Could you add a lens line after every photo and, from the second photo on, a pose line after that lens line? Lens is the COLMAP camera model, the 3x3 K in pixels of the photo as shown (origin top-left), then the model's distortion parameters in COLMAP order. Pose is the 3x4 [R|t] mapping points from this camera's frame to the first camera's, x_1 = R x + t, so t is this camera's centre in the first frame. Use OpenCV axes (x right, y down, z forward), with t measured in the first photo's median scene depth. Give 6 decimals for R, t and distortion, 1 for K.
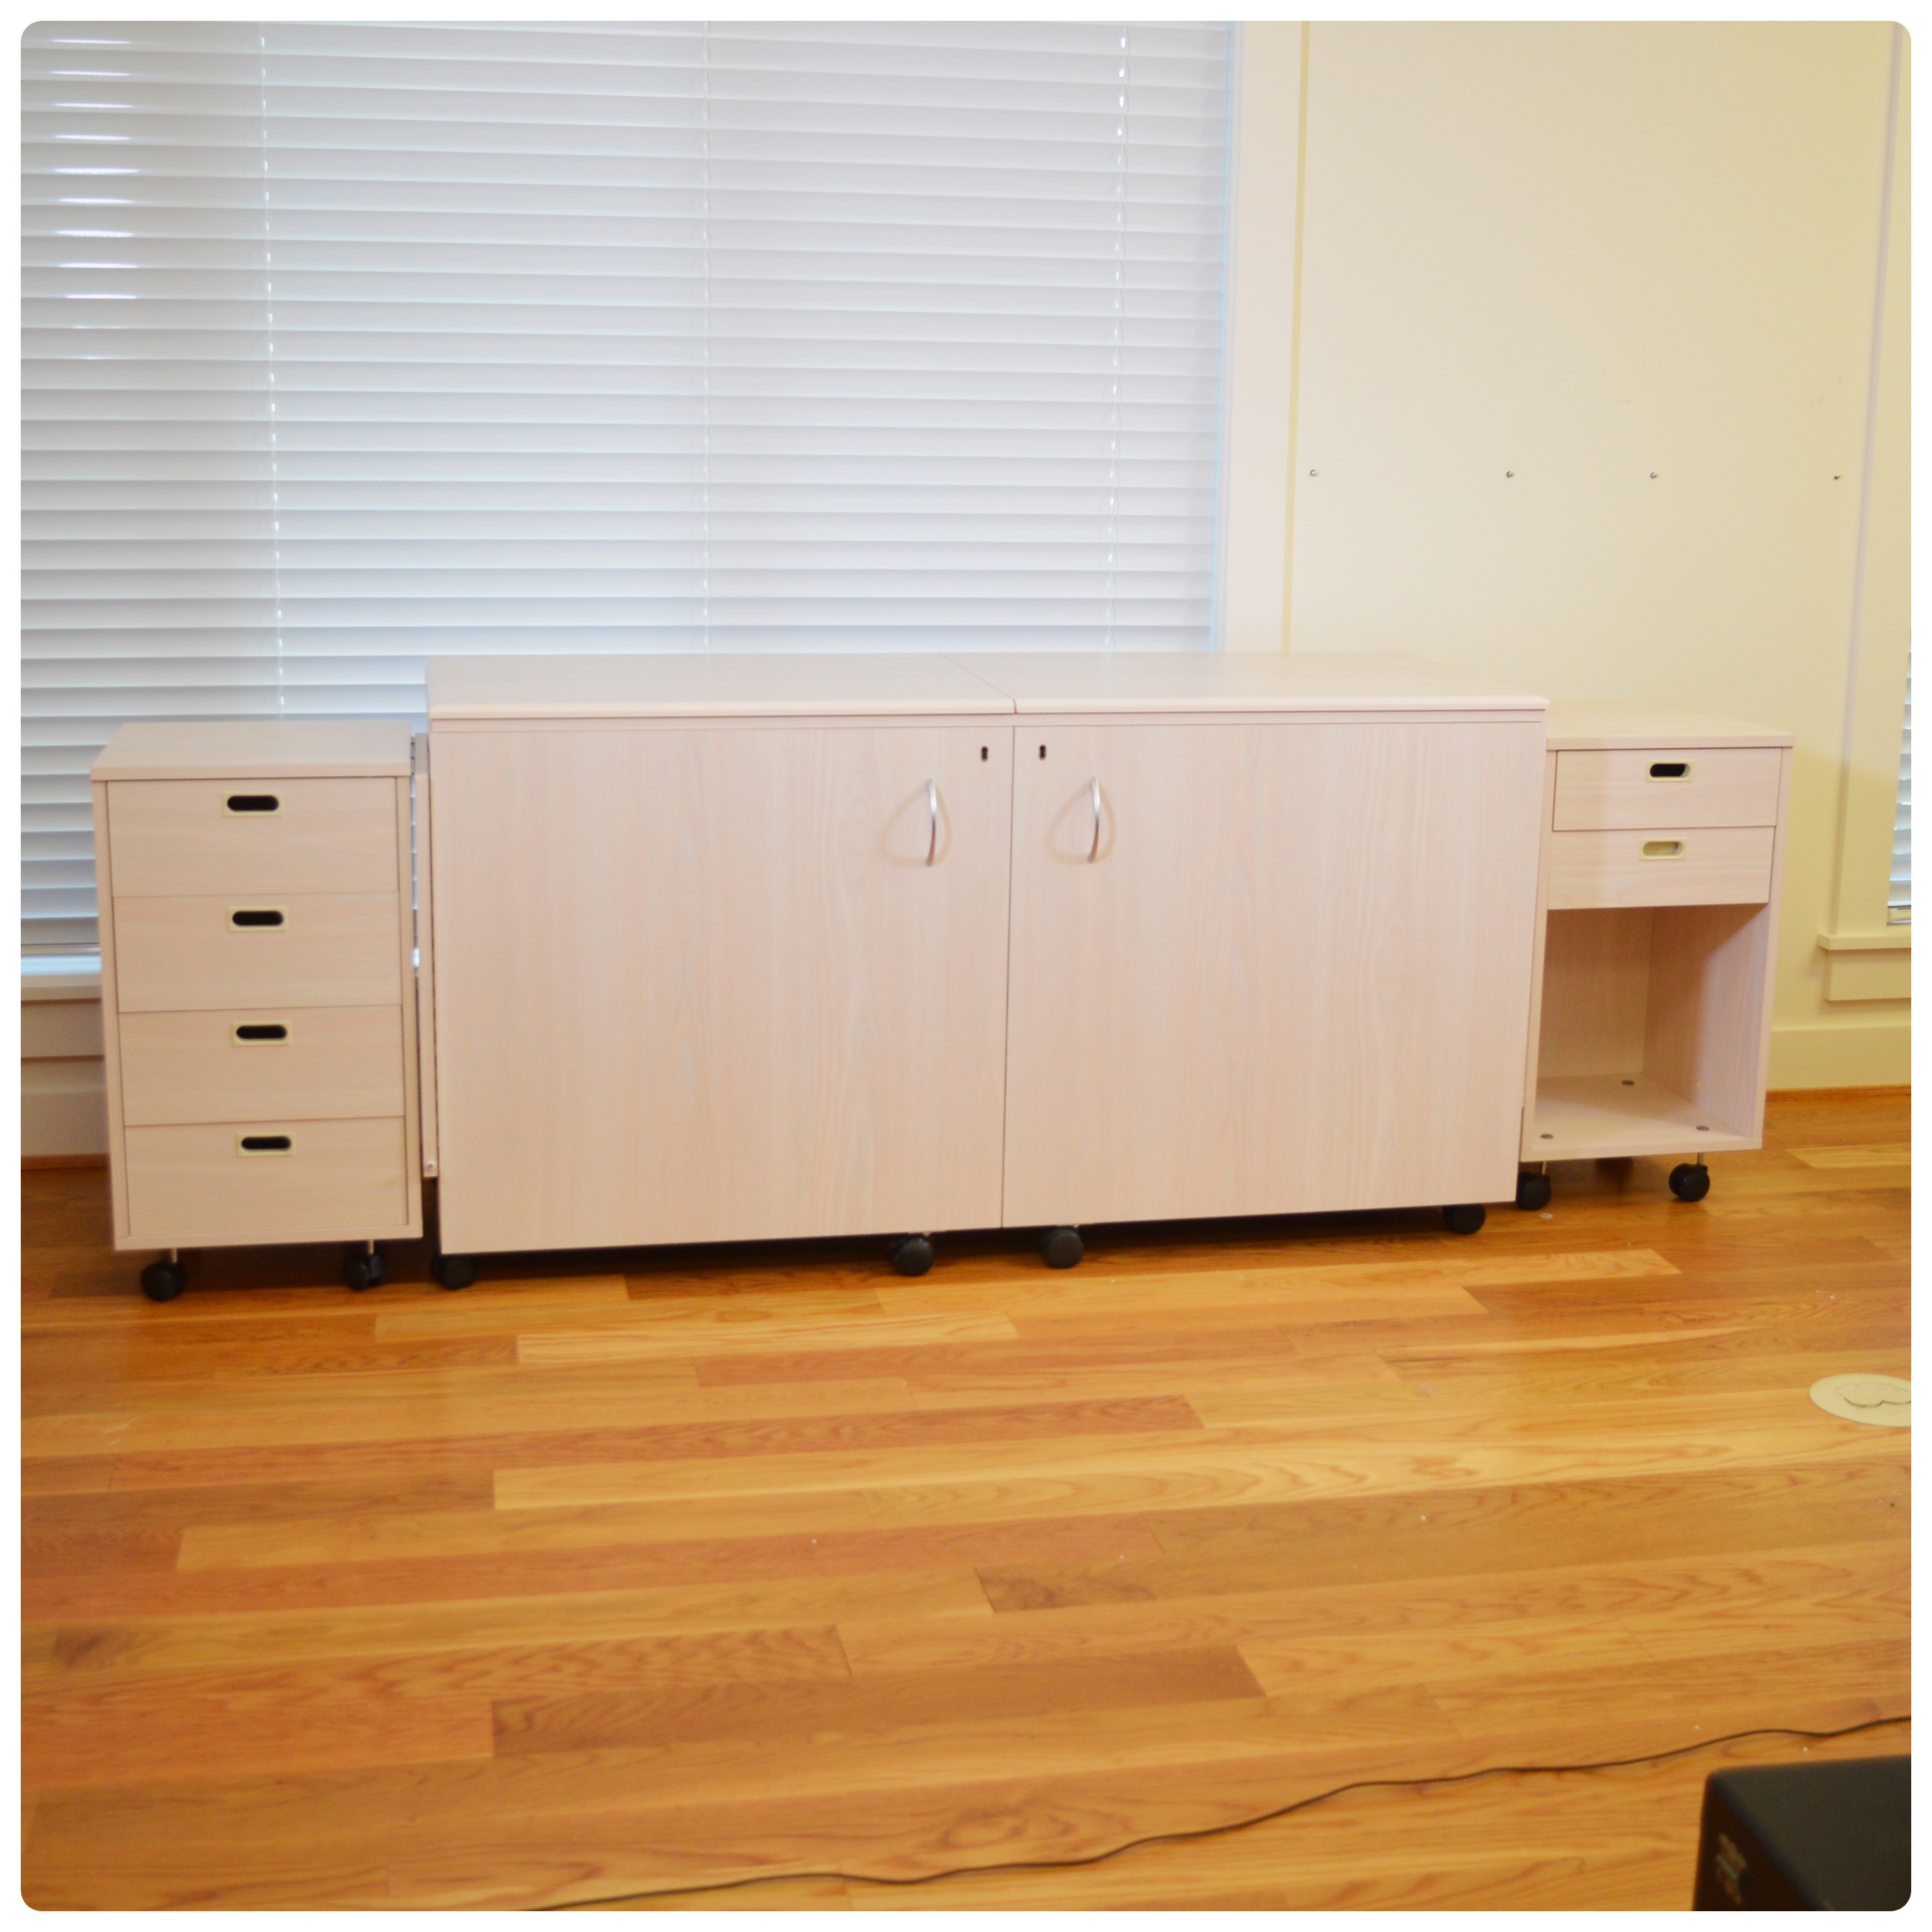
lens RADIAL K [[2690.6, 0, 911.8], [0, 2690.6, 947.7], [0, 0, 1]] dist [-0.040468, 0.000000]
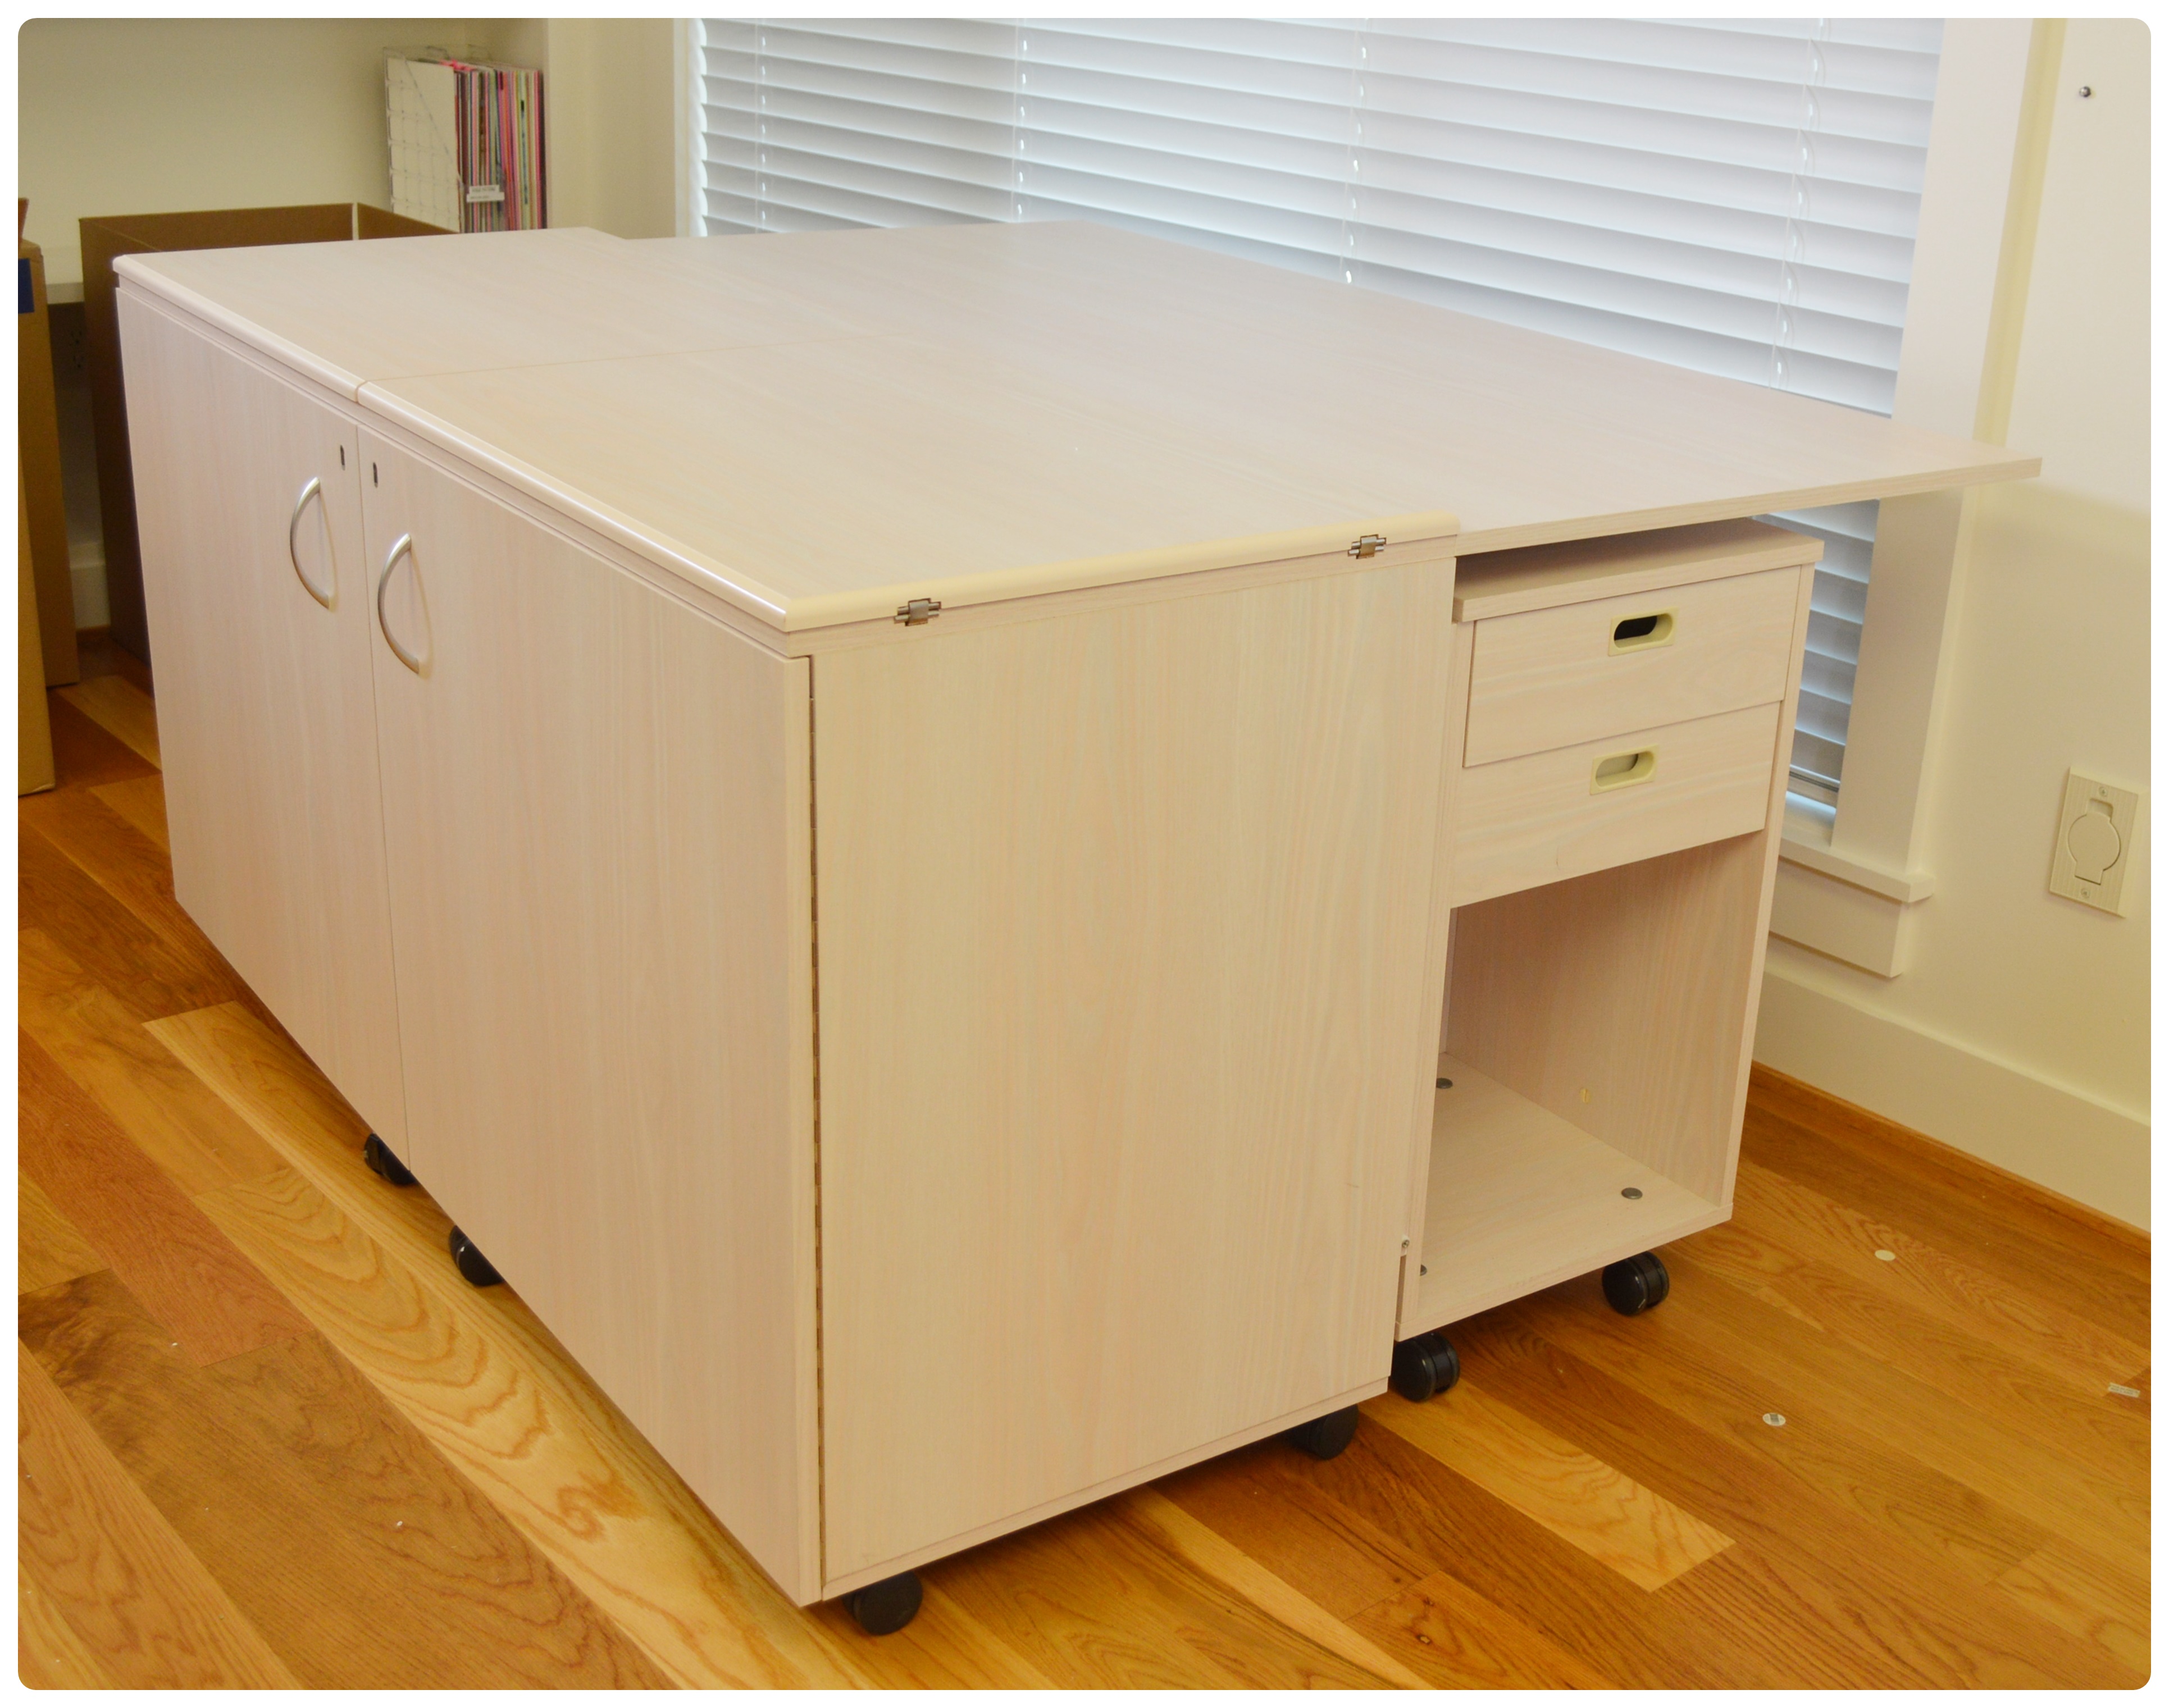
lens RADIAL K [[2684.1, 0, 1147.7], [0, 2684.1, 855.4], [0, 0, 1]] dist [-0.060702, 0.000000]
pose [[0.500744, 0.310965, -0.807809, 0.812785], [-0.223219, 0.948067, 0.226589, -0.152397], [0.836318, 0.066855, 0.544153, 0.804260]]
